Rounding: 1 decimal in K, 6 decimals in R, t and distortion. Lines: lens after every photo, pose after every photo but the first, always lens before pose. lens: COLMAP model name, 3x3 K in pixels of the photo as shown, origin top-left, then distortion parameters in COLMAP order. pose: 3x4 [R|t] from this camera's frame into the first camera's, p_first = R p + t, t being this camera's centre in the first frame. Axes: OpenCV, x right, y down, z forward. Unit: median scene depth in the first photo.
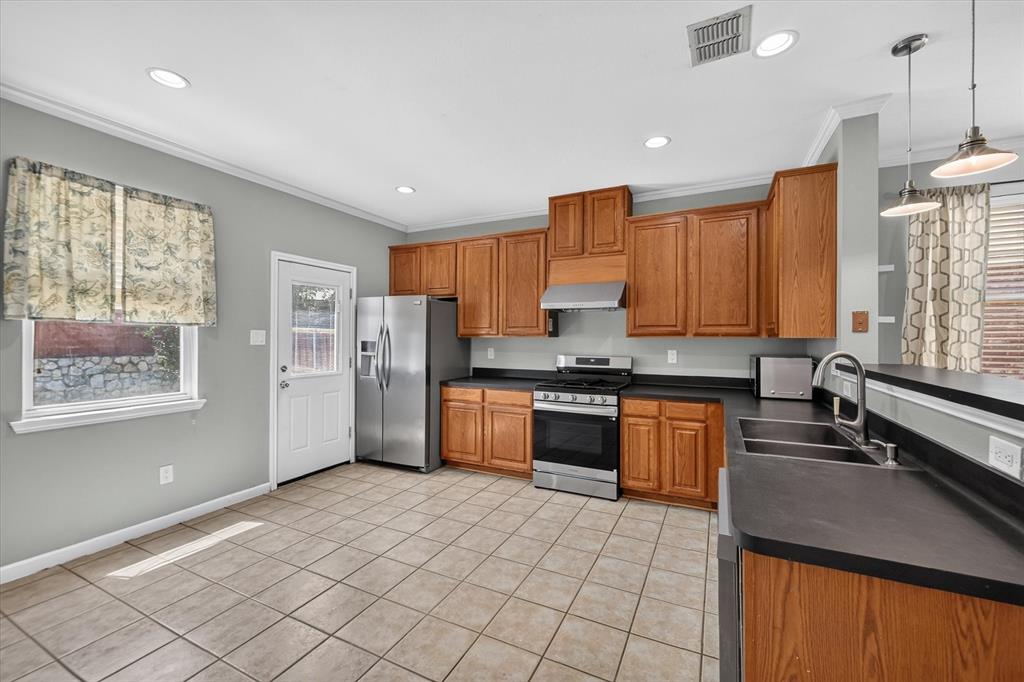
lens RADIAL K [[415.0, 0, 518.0], [0, 415.0, 337.7], [0, 0, 1]] dist [-0.010300, 0.000468]
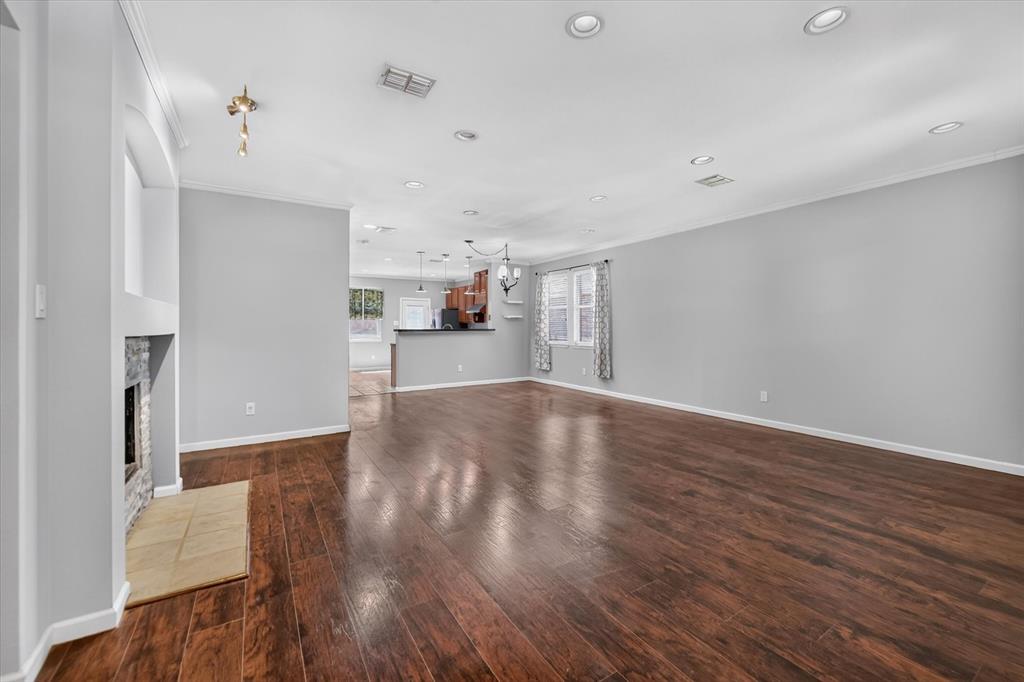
lens RADIAL K [[415.0, 0, 512.4], [0, 415.0, 331.7], [0, 0, 1]] dist [-0.010300, 0.000468]
pose [[0.844040, 0.006464, -0.536242, 1.833146], [0.002020, 0.999882, 0.015232, 0.017505], [0.536277, -0.013940, 0.843927, -1.255486]]
